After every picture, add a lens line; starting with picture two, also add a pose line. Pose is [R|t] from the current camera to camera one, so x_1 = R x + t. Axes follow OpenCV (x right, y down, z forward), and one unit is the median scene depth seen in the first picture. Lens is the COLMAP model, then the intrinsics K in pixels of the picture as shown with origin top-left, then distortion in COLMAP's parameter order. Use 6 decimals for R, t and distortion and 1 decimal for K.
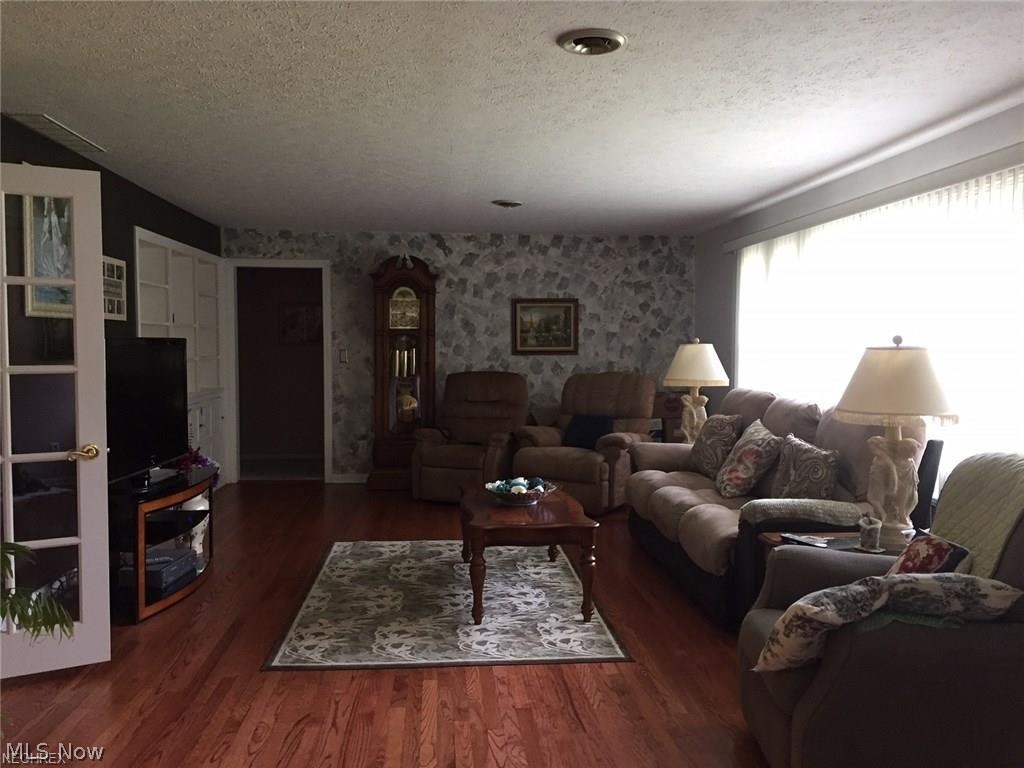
lens RADIAL K [[867.1, 0, 511.2], [0, 867.1, 385.1], [0, 0, 1]] dist [0.062270, -0.087420]
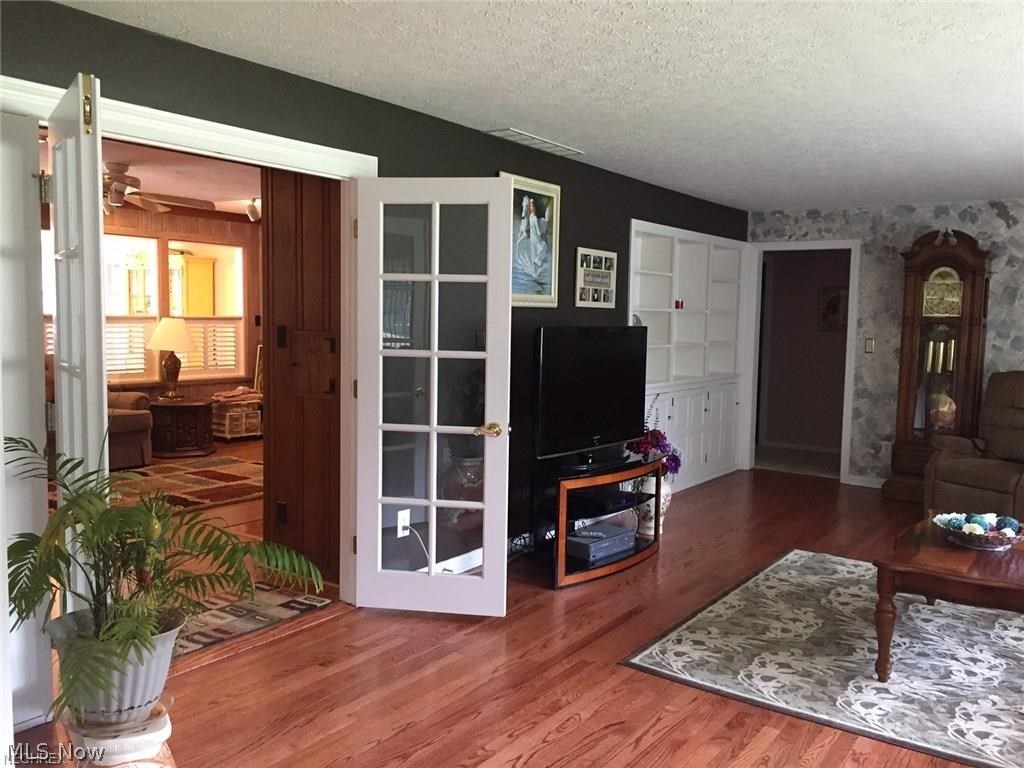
lens RADIAL K [[867.1, 0, 509.0], [0, 867.1, 383.6], [0, 0, 1]] dist [0.062270, -0.087420]
pose [[0.764877, 0.064474, -0.640942, 0.176444], [-0.050298, 0.997918, 0.040358, -0.020417], [0.642210, 0.001369, 0.766527, 0.113555]]
